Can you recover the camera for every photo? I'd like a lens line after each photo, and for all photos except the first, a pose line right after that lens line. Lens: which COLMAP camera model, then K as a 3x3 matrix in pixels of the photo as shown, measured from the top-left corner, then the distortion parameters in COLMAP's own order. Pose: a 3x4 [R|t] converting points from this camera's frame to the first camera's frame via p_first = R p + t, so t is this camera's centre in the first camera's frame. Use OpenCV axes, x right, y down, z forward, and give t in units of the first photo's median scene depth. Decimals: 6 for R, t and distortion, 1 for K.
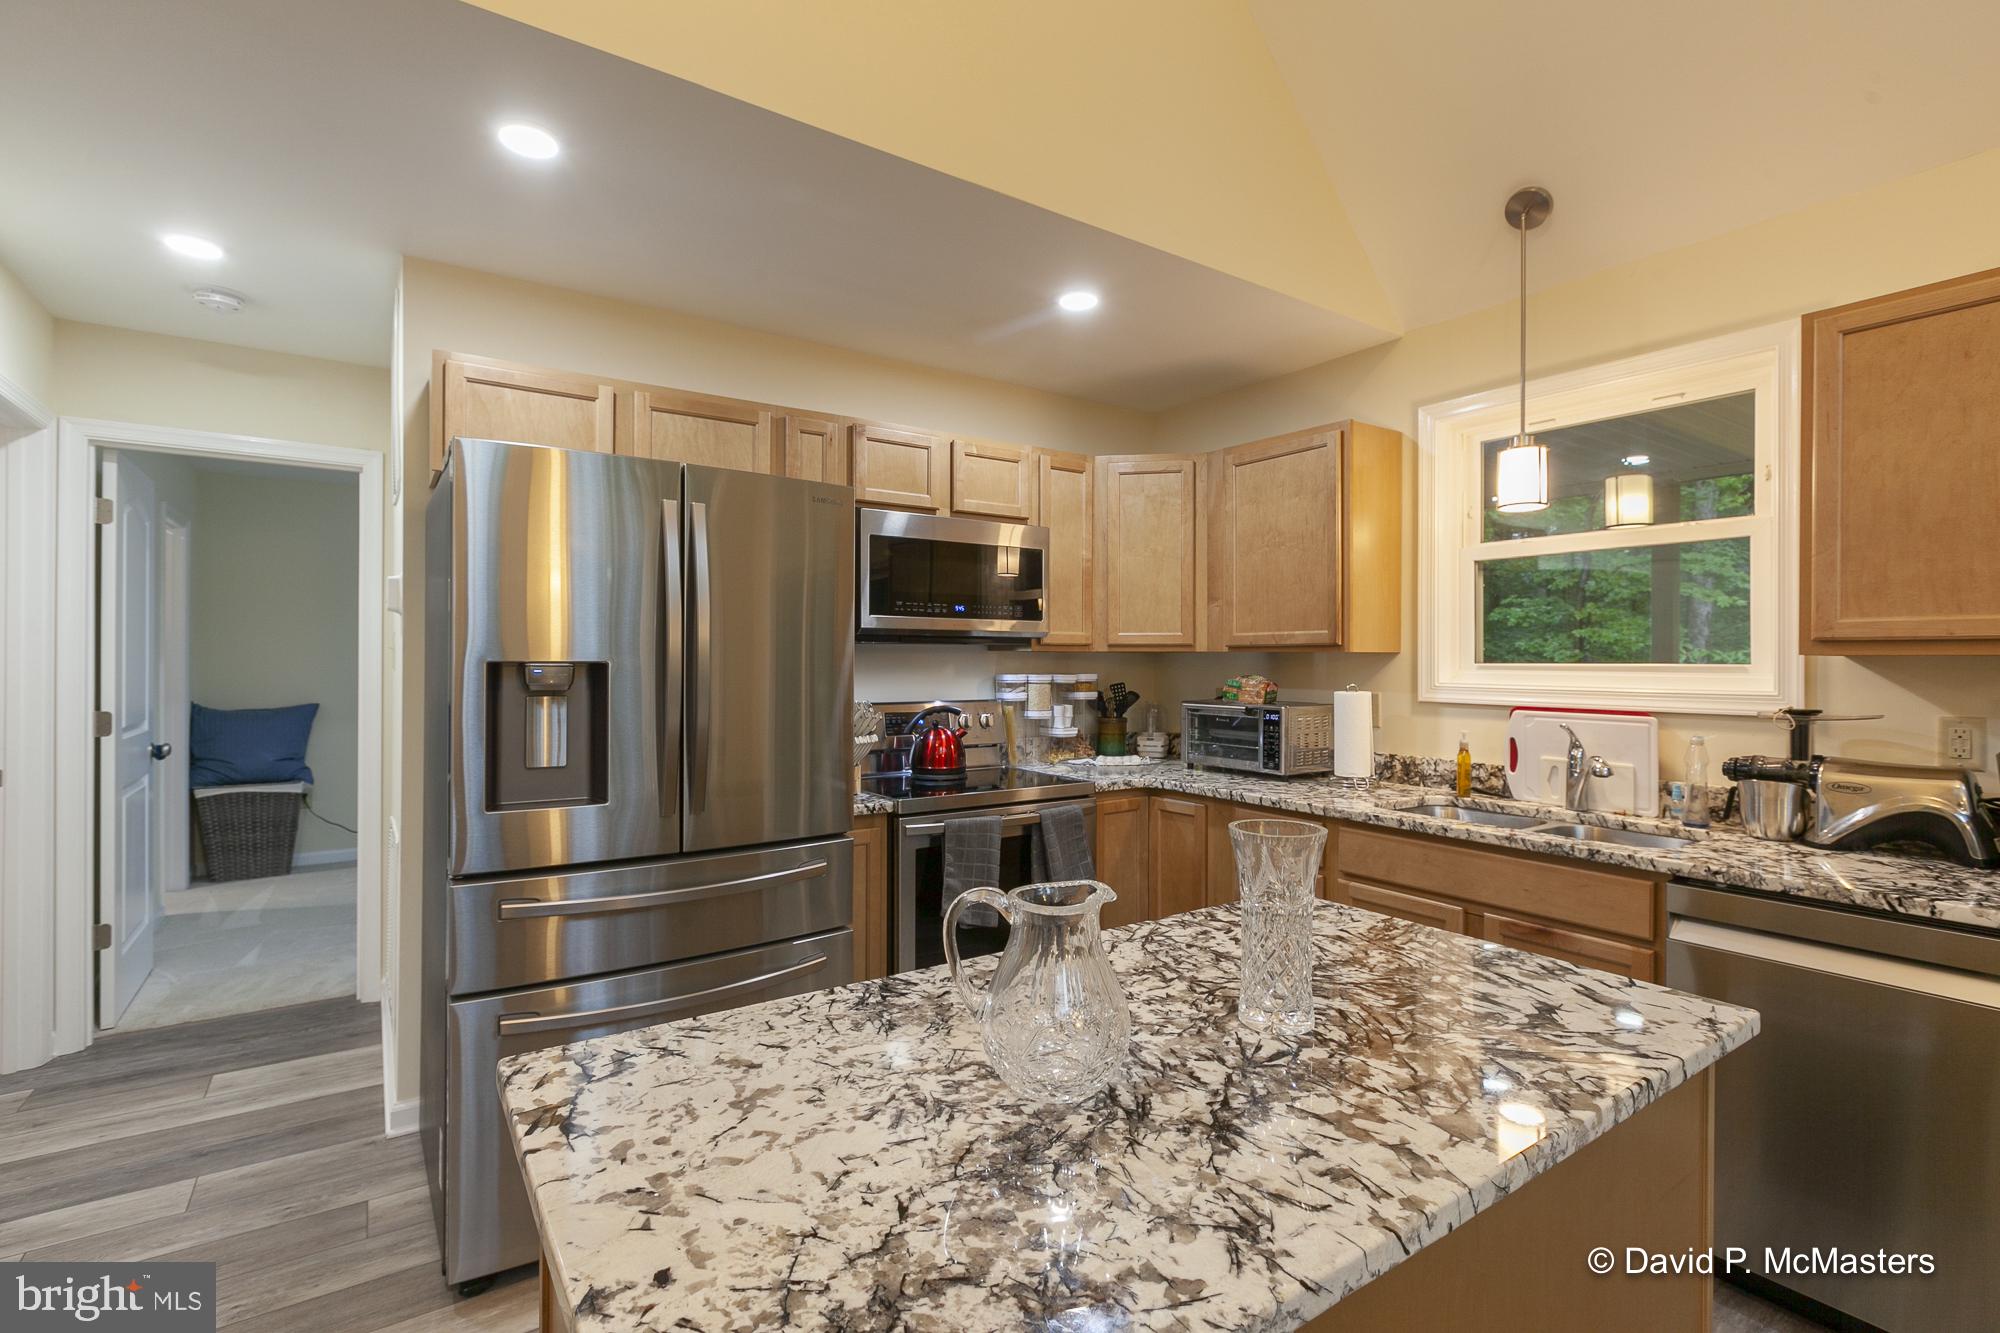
lens RADIAL K [[905.0, 0, 965.9], [0, 905.0, 650.8], [0, 0, 1]] dist [0.002229, -0.000583]
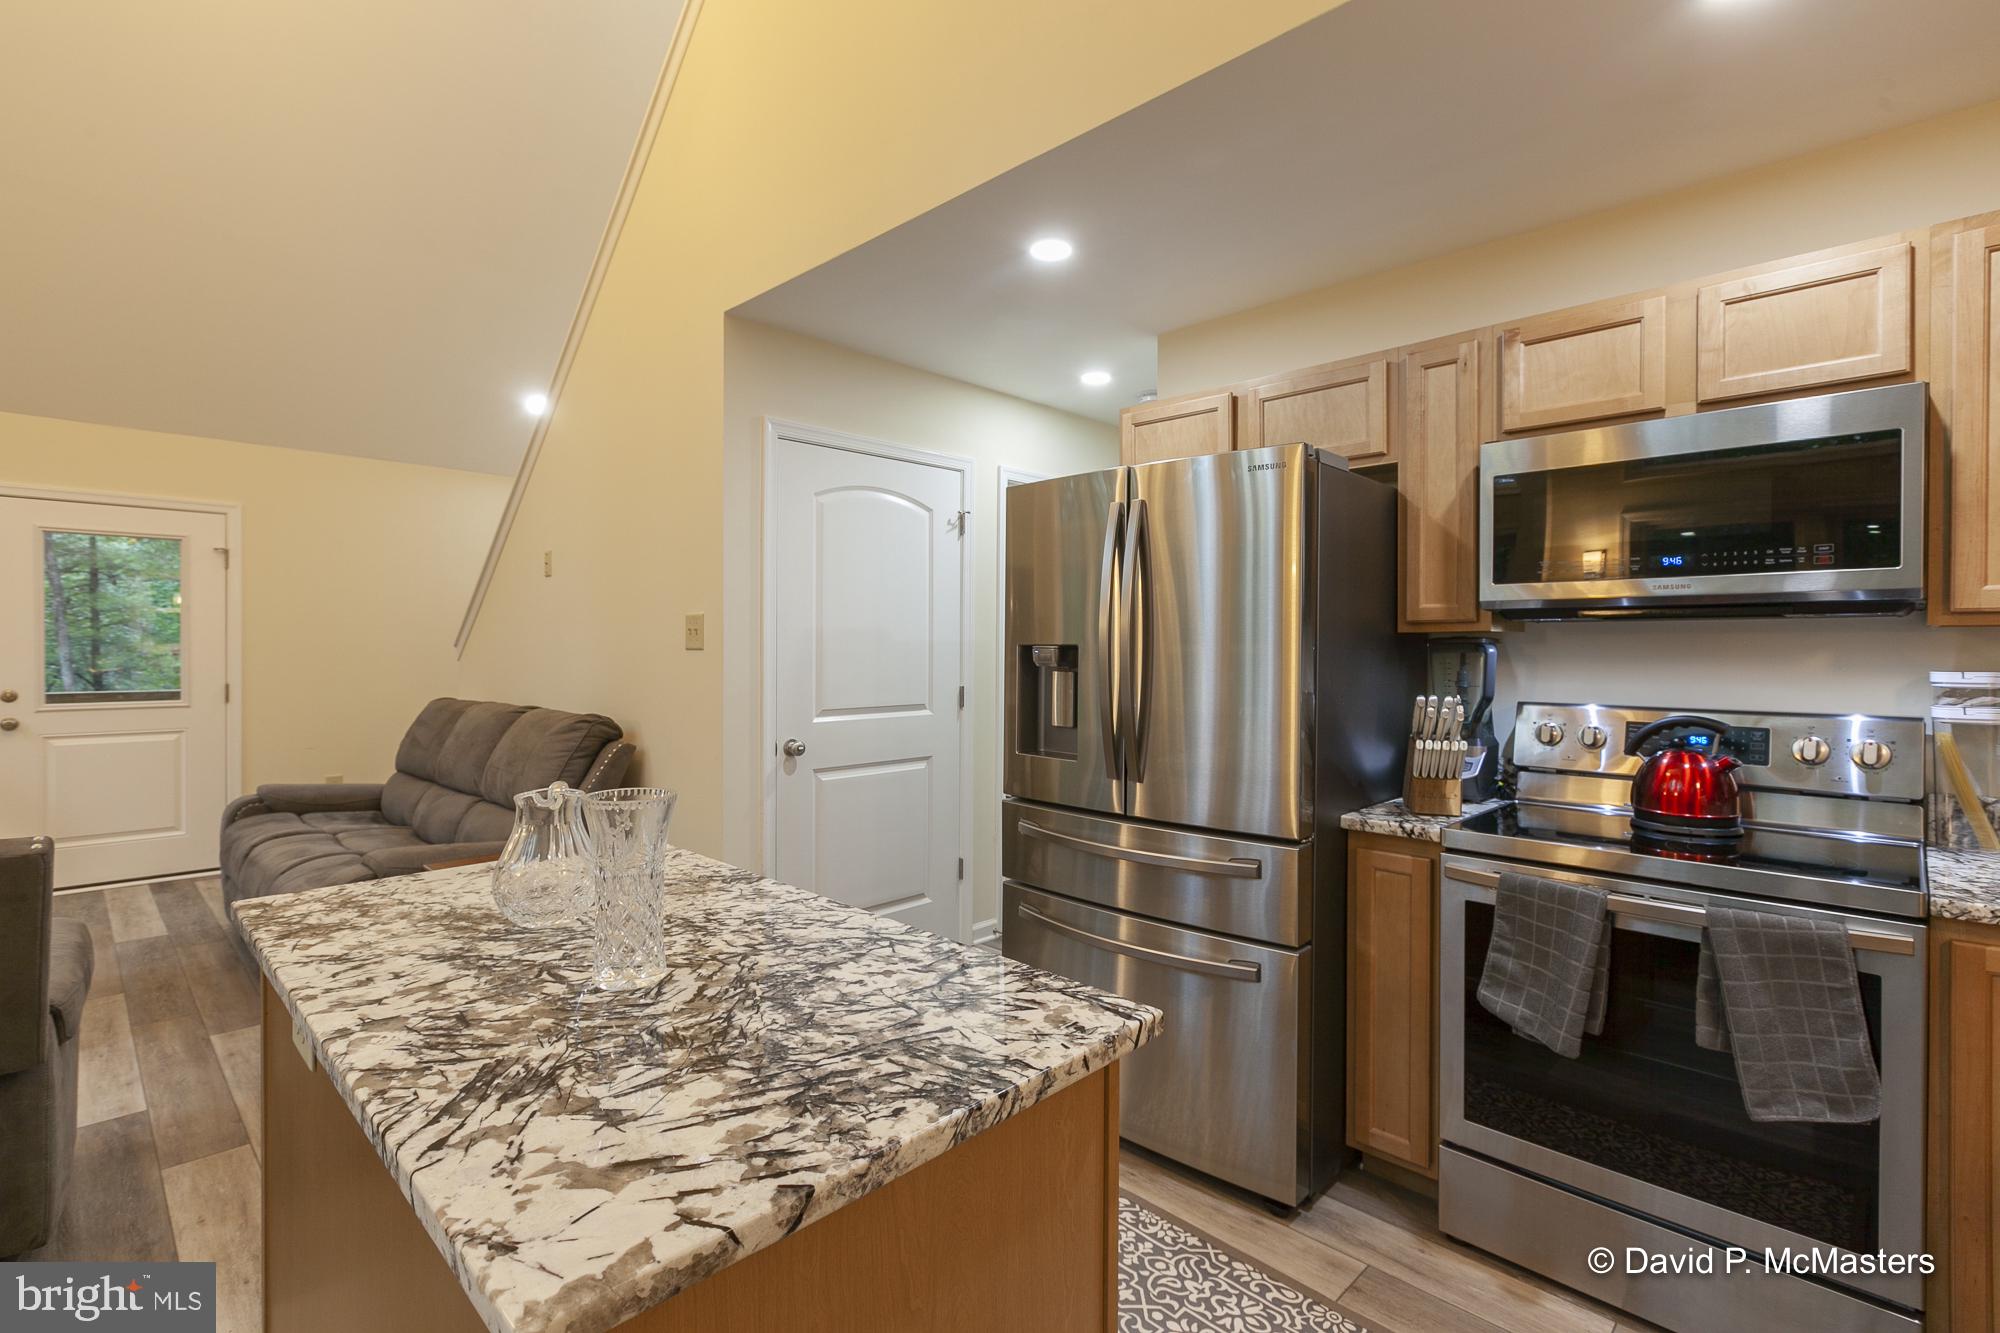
lens RADIAL K [[905.0, 0, 1000.7], [0, 905.0, 651.9], [0, 0, 1]] dist [0.002229, -0.000583]
pose [[0.217404, 0.003615, -0.976075, 1.150846], [0.007225, 0.999960, 0.005313, 0.020919], [0.976055, -0.008208, 0.217369, 0.939115]]
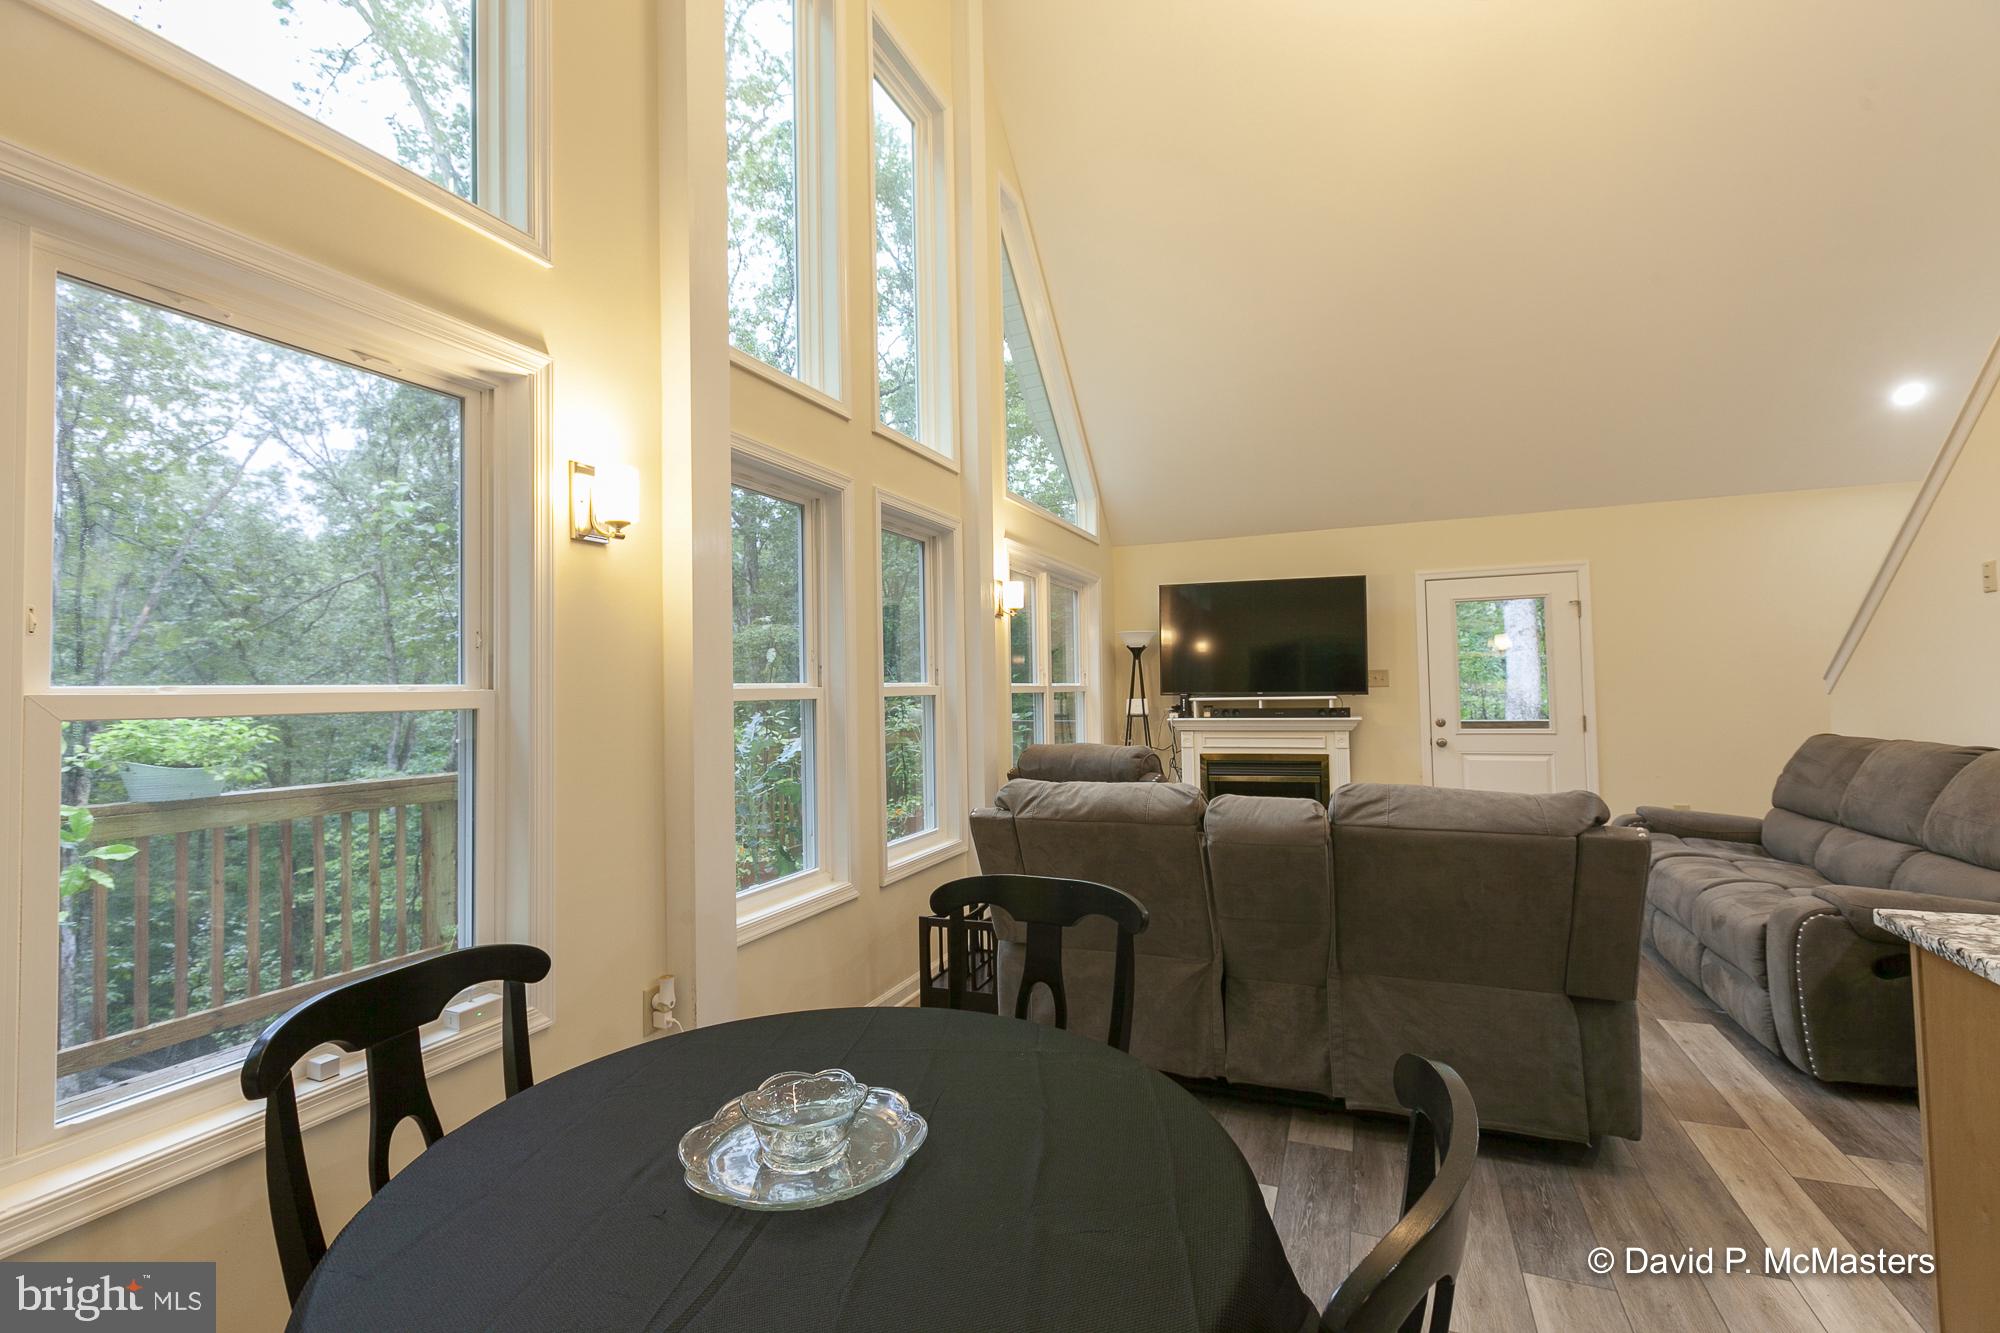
lens RADIAL K [[905.0, 0, 999.8], [0, 905.0, 655.0], [0, 0, 1]] dist [0.002229, -0.000583]
pose [[-0.829211, -0.007592, -0.558884, 1.575901], [0.024737, 0.998430, -0.050265, 0.007837], [0.558388, -0.055506, -0.827721, 0.659893]]
